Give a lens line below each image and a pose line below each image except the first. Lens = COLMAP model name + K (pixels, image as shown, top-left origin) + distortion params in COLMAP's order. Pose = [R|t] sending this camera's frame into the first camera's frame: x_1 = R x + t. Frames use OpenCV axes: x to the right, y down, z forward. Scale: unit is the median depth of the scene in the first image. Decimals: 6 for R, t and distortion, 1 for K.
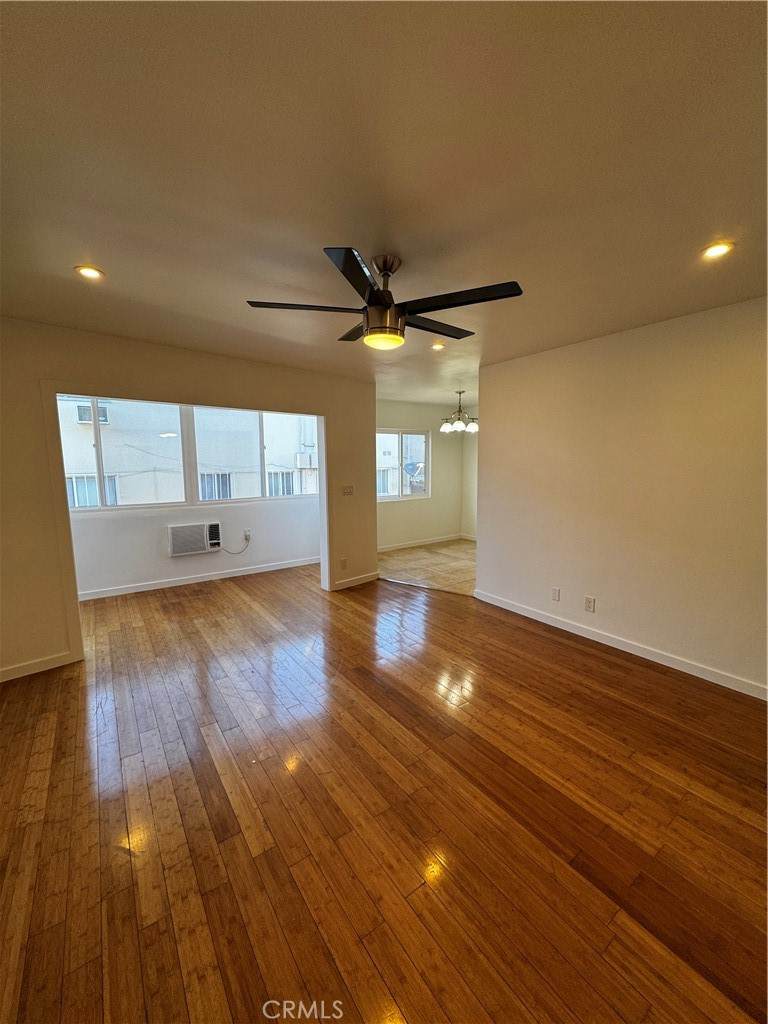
lens RADIAL K [[408.2, 0, 383.3], [0, 408.2, 511.1], [0, 0, 1]] dist [-0.005225, 0.000303]
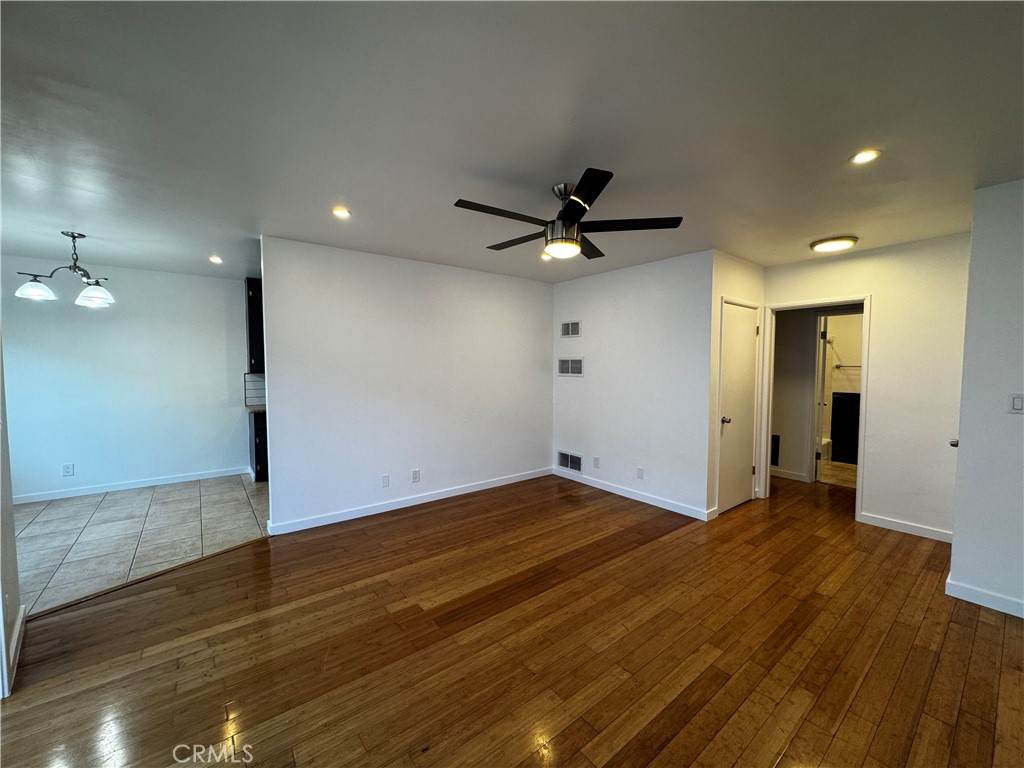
lens RADIAL K [[408.2, 0, 512.8], [0, 408.2, 382.2], [0, 0, 1]] dist [-0.005225, 0.000303]
pose [[-0.052305, -0.034159, 0.998047, -0.976383], [0.118928, 0.992089, 0.040188, -0.083772], [-0.991524, 0.120798, -0.047829, 1.023933]]
